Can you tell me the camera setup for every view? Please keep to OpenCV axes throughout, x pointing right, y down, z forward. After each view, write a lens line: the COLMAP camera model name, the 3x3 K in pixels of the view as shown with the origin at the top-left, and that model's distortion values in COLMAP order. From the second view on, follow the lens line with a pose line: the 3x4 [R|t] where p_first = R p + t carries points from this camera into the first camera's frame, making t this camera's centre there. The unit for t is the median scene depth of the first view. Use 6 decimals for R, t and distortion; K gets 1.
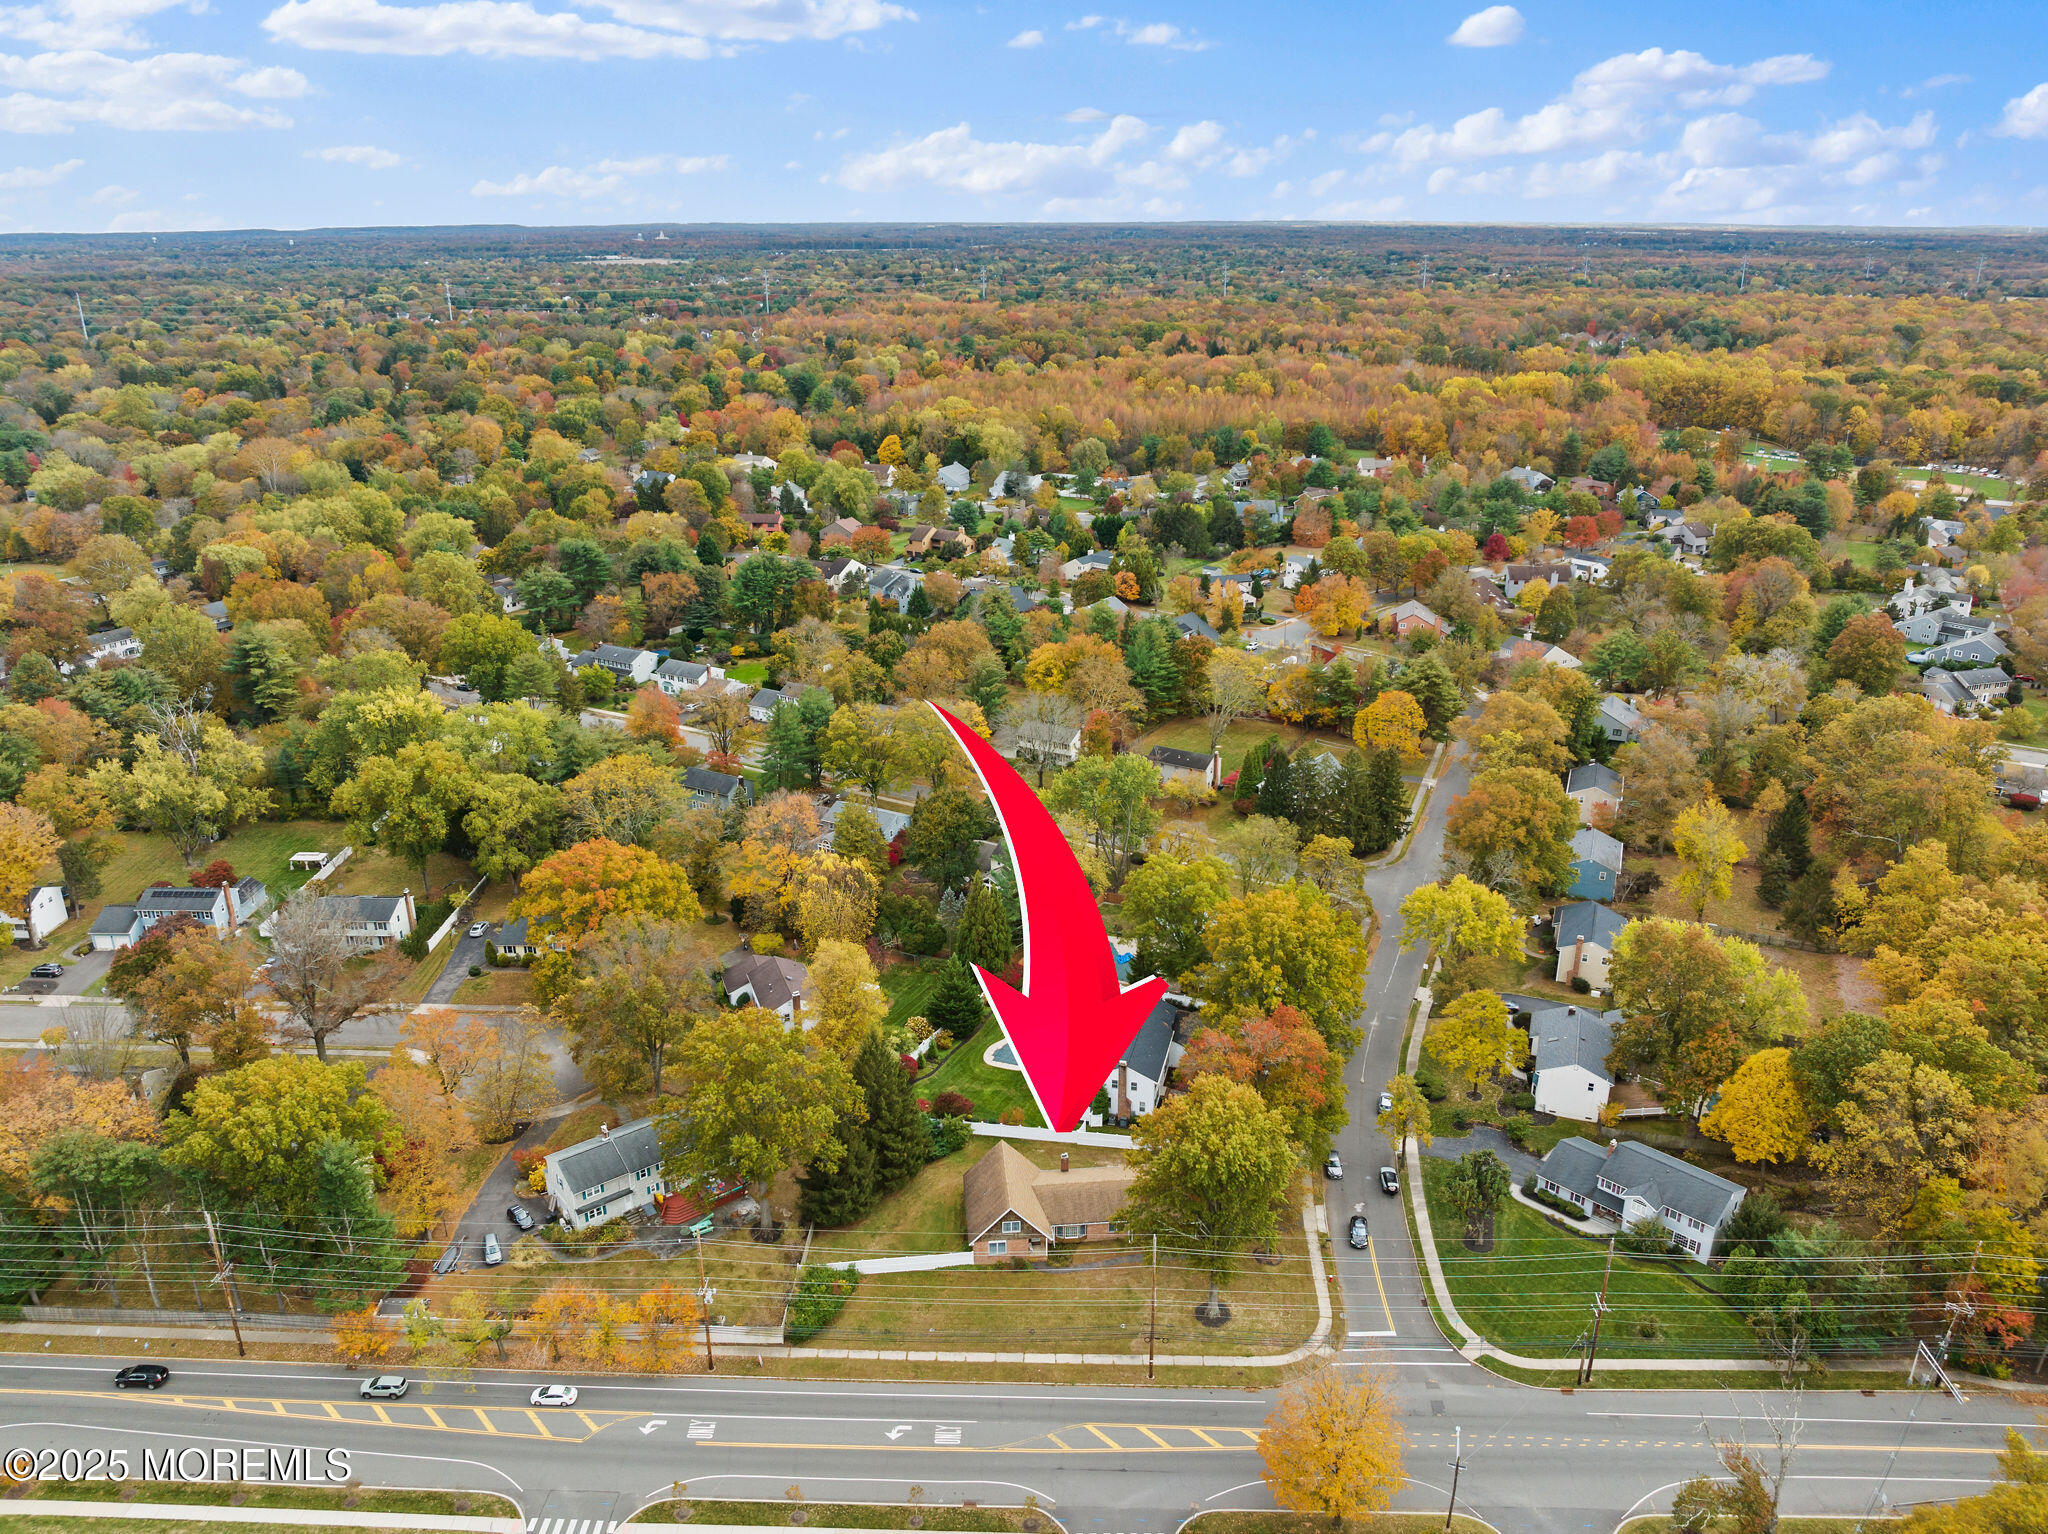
lens RADIAL K [[1399.3, 0, 1039.5], [0, 1399.3, 815.8], [0, 0, 1]] dist [-0.020389, -0.002484]
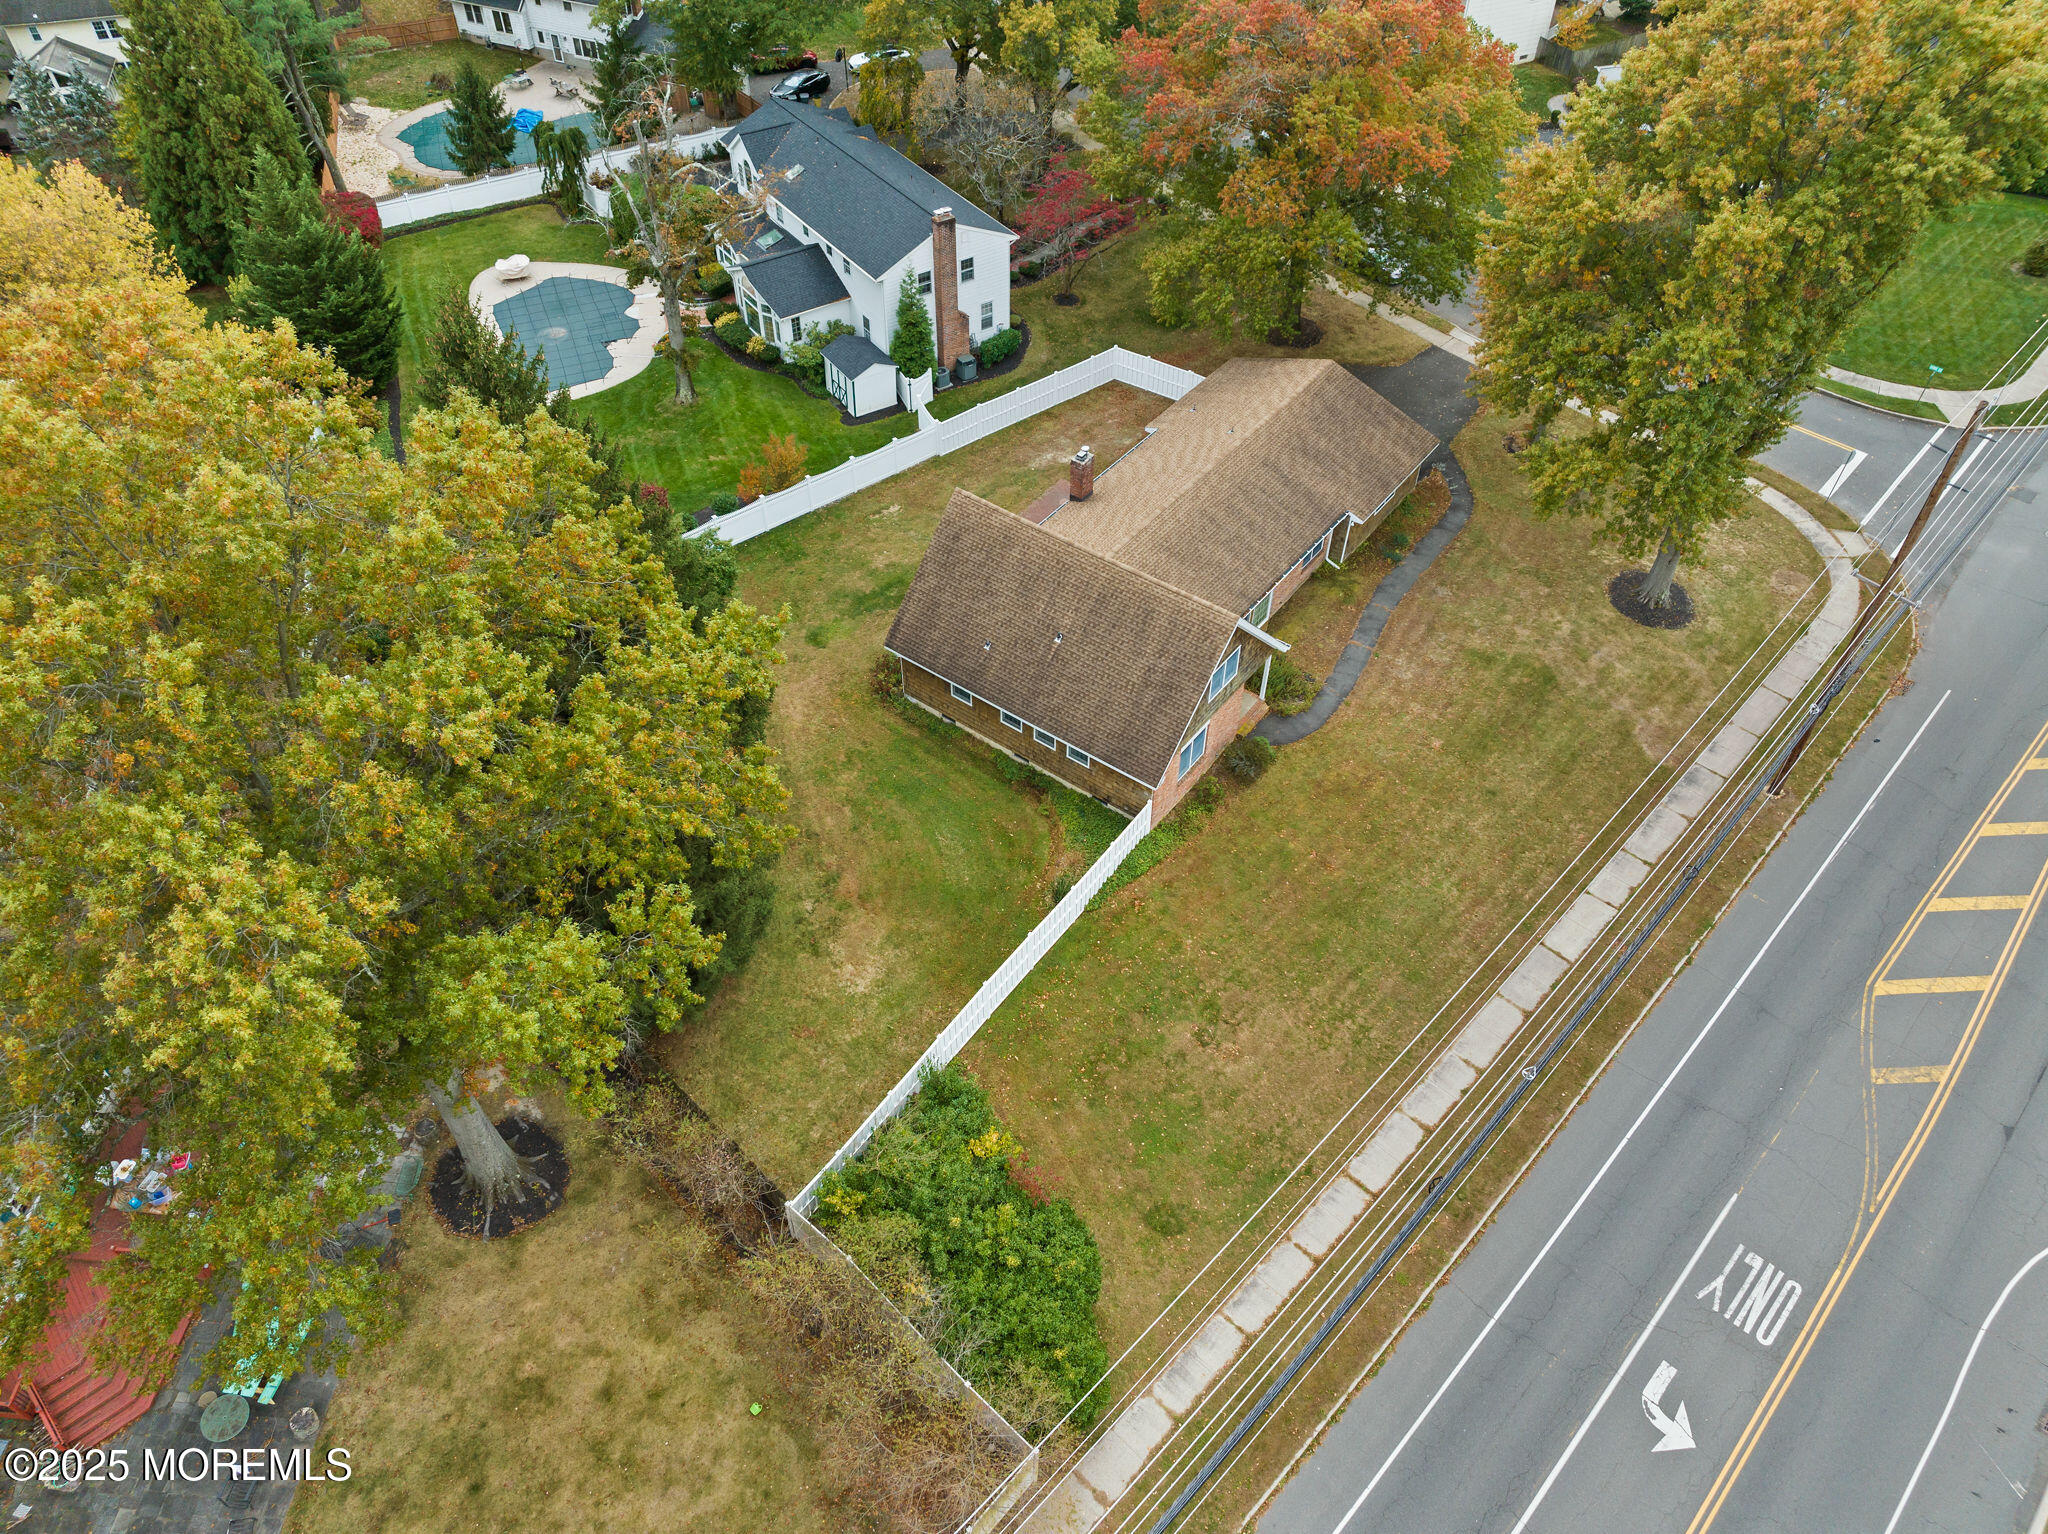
lens RADIAL K [[1413.7, 0, 1024.0], [0, 1413.7, 767.0], [0, 0, 1]] dist [-0.026217, -0.003291]
pose [[0.677414, -0.530843, 0.509230, -0.226116], [0.273630, 0.824431, 0.495420, 0.133911], [-0.682815, -0.196263, 0.703736, 0.780102]]
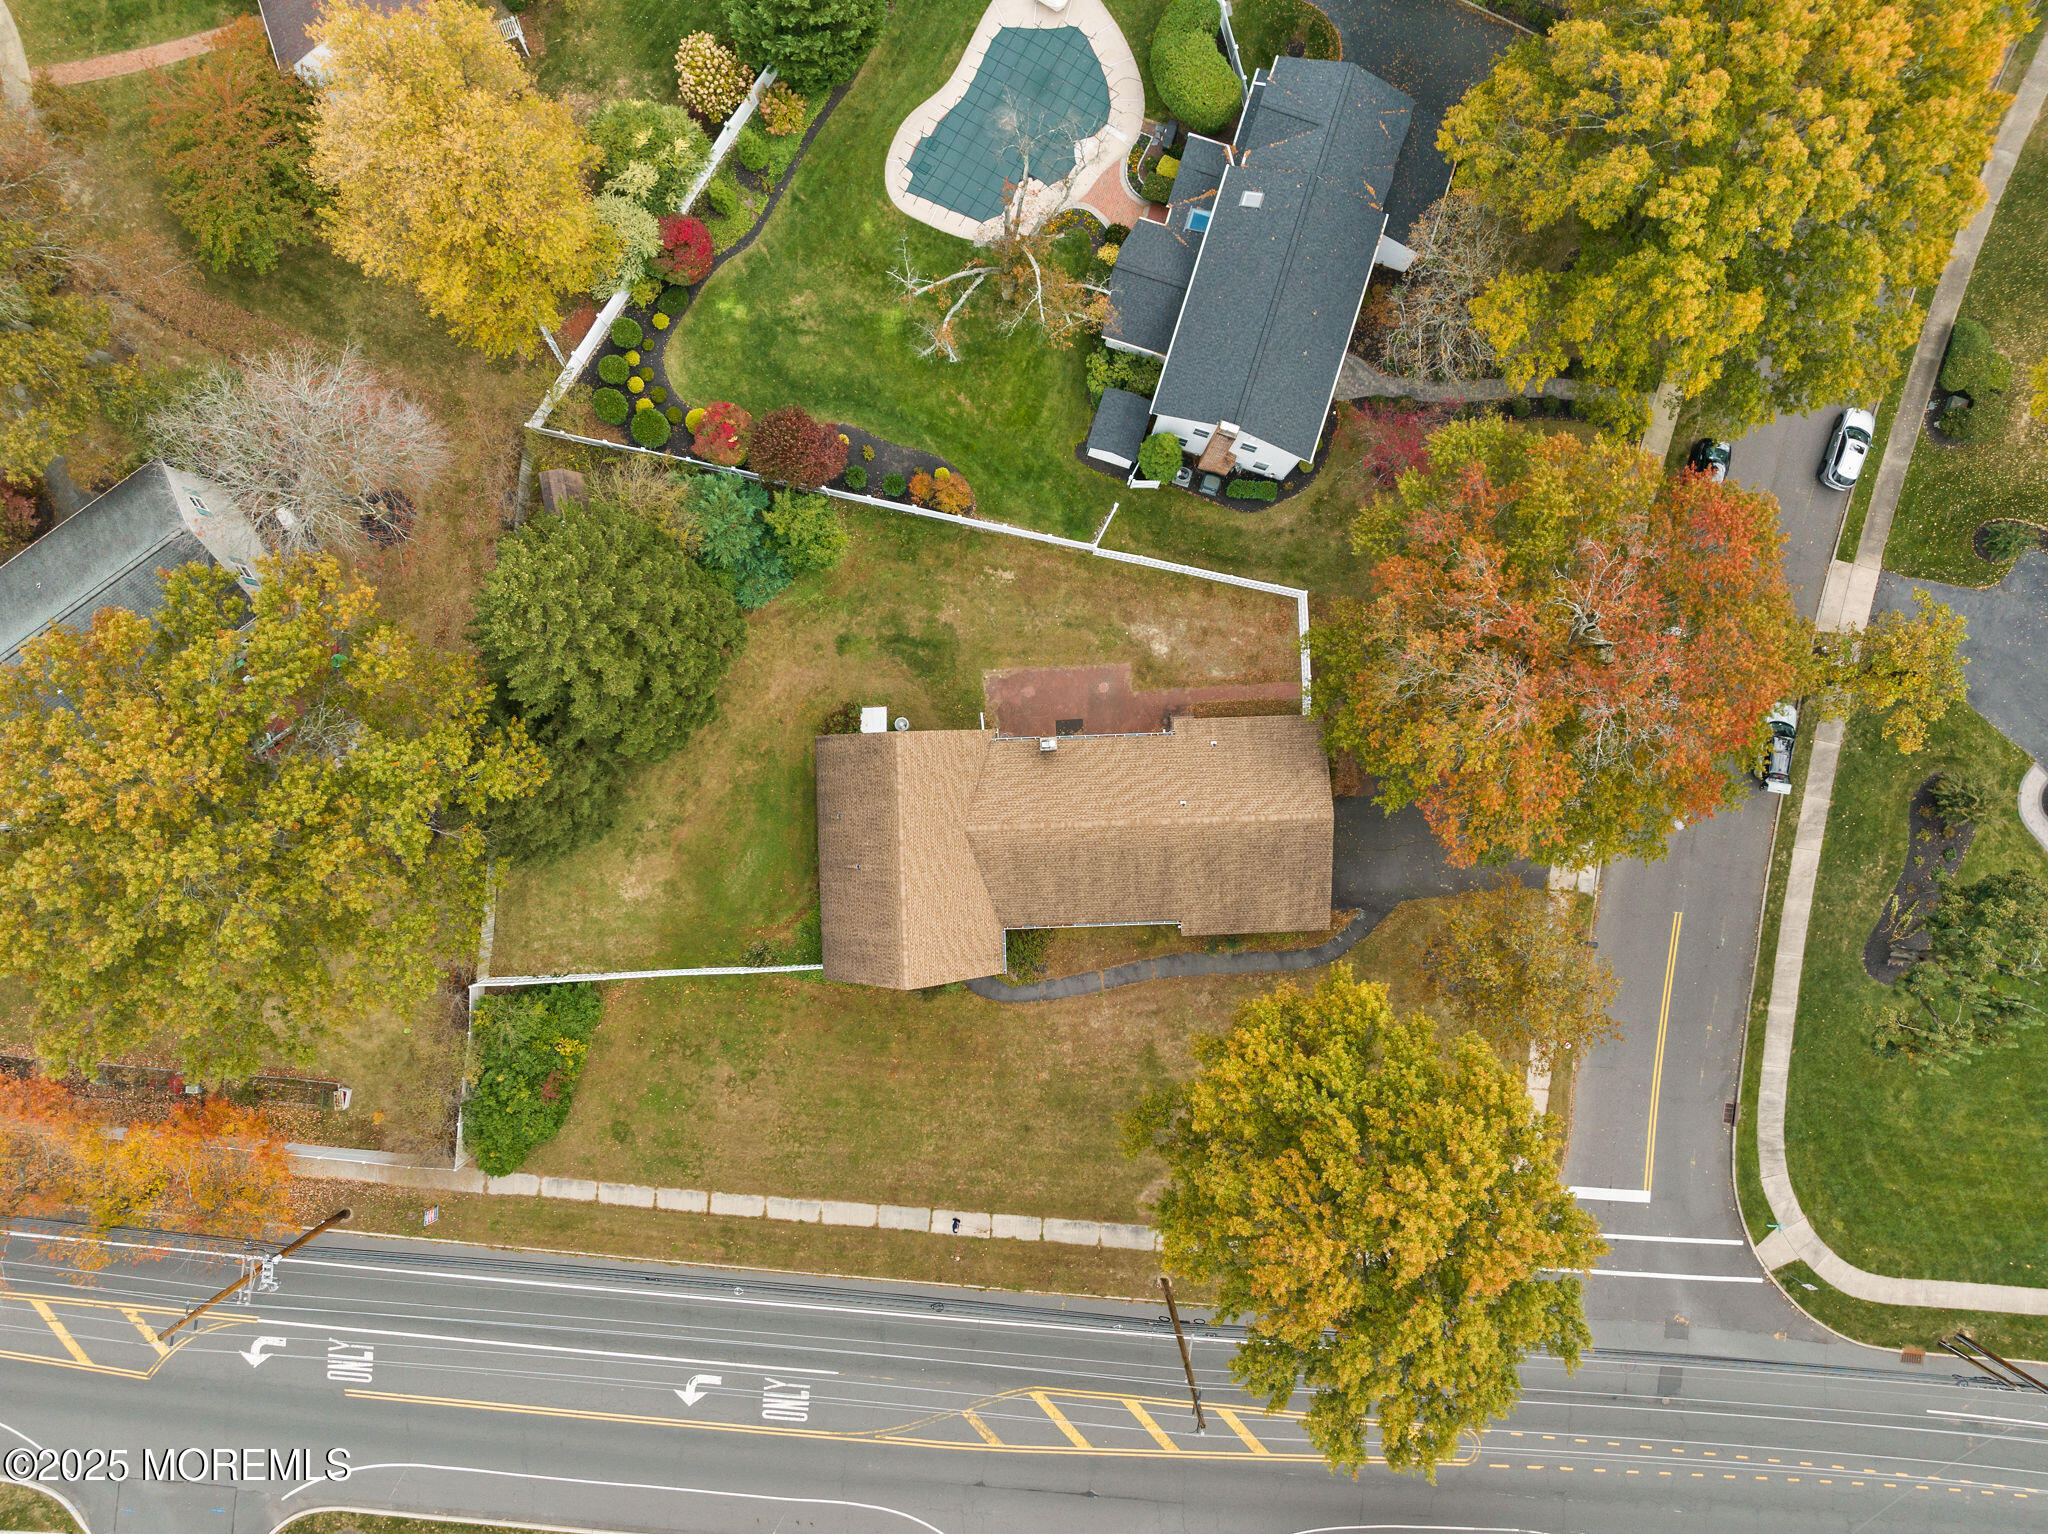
lens RADIAL K [[1413.7, 0, 1024.0], [0, 1413.7, 767.0], [0, 0, 1]] dist [-0.026217, -0.003291]
pose [[0.997904, 0.064527, 0.004867, 0.009289], [-0.030224, 0.398257, 0.916776, -0.153036], [0.057218, -0.915001, 0.399373, 0.861536]]
